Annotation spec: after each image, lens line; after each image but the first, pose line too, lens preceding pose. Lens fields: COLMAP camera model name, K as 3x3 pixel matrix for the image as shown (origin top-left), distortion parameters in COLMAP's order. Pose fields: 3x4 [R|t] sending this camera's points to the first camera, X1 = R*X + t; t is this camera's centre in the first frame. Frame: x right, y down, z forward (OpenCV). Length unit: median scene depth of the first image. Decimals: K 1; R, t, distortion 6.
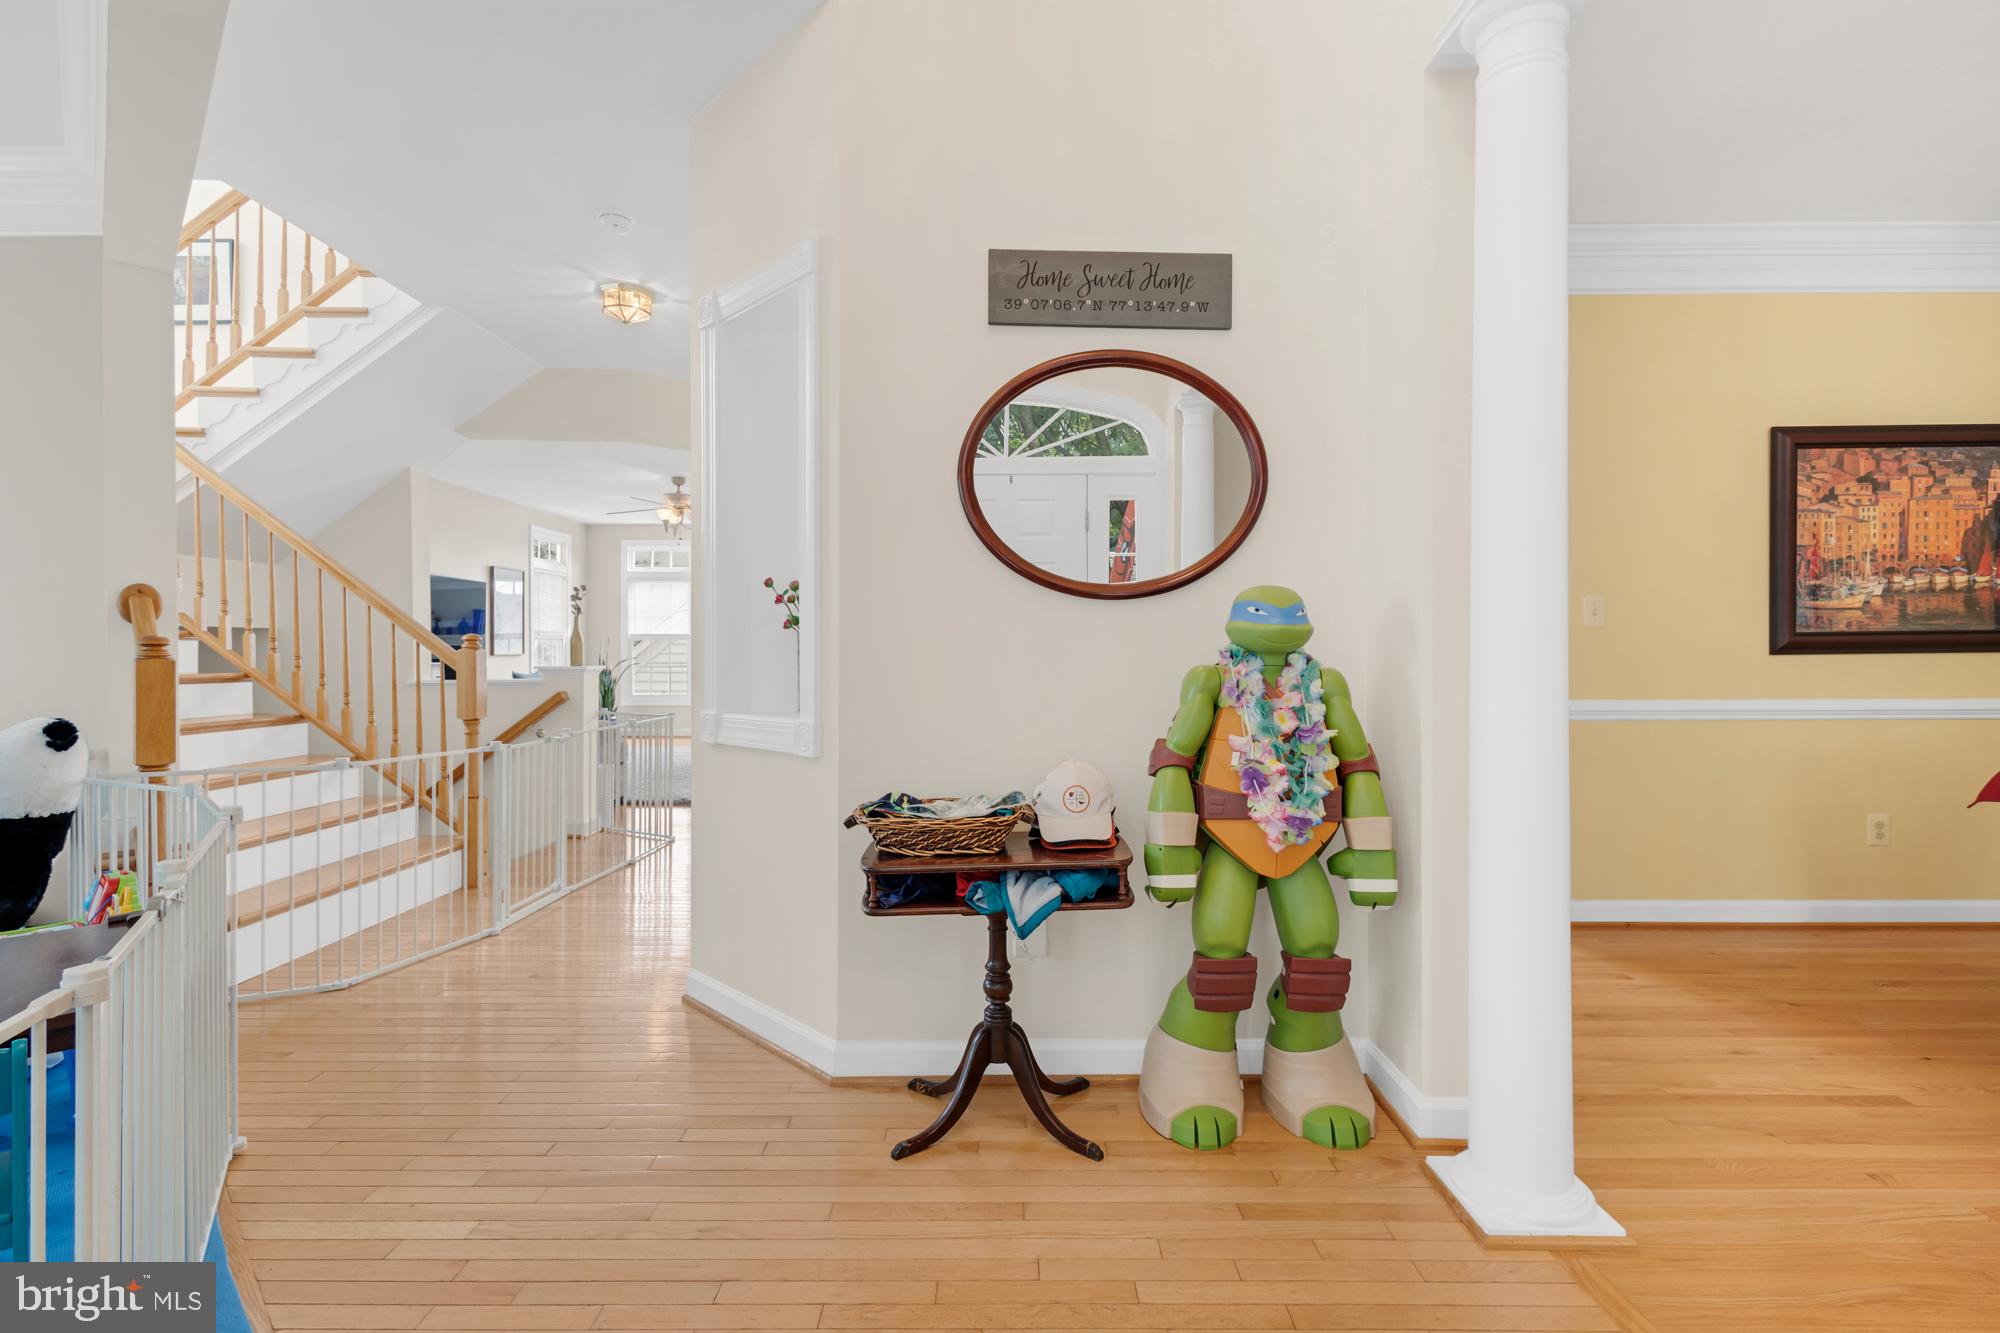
lens RADIAL K [[947.0, 0, 1021.9], [0, 947.0, 662.7], [0, 0, 1]] dist [0.008656, -0.000317]
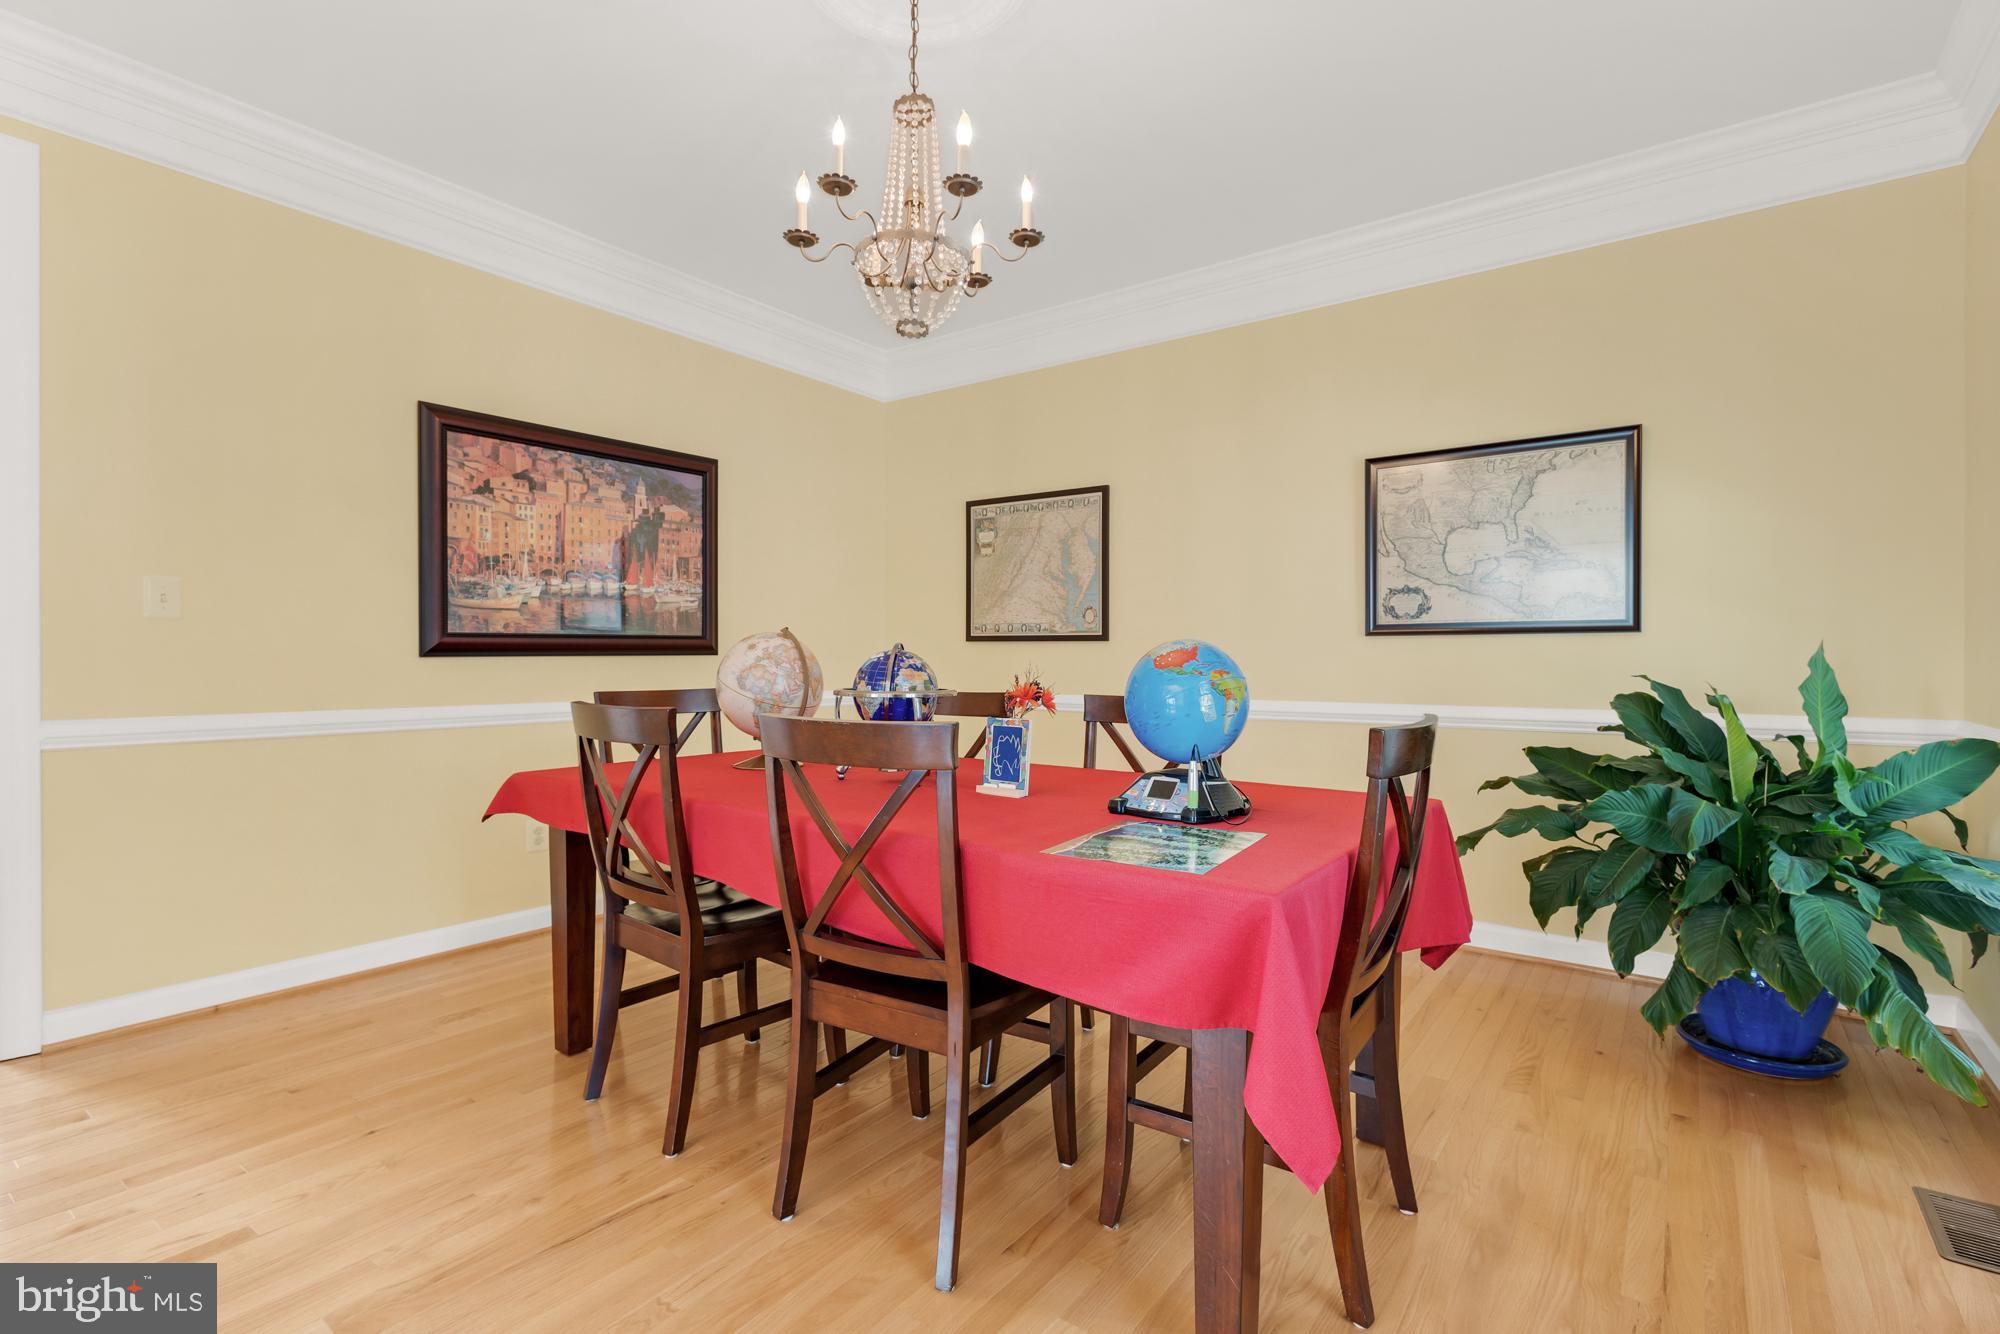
lens RADIAL K [[947.0, 0, 1005.3], [0, 947.0, 678.3], [0, 0, 1]] dist [0.008656, -0.000317]
pose [[0.588804, -0.013198, 0.808168, 0.391664], [0.007807, 0.999913, 0.010642, 0.006358], [-0.808238, 0.000043, 0.588856, 0.035065]]
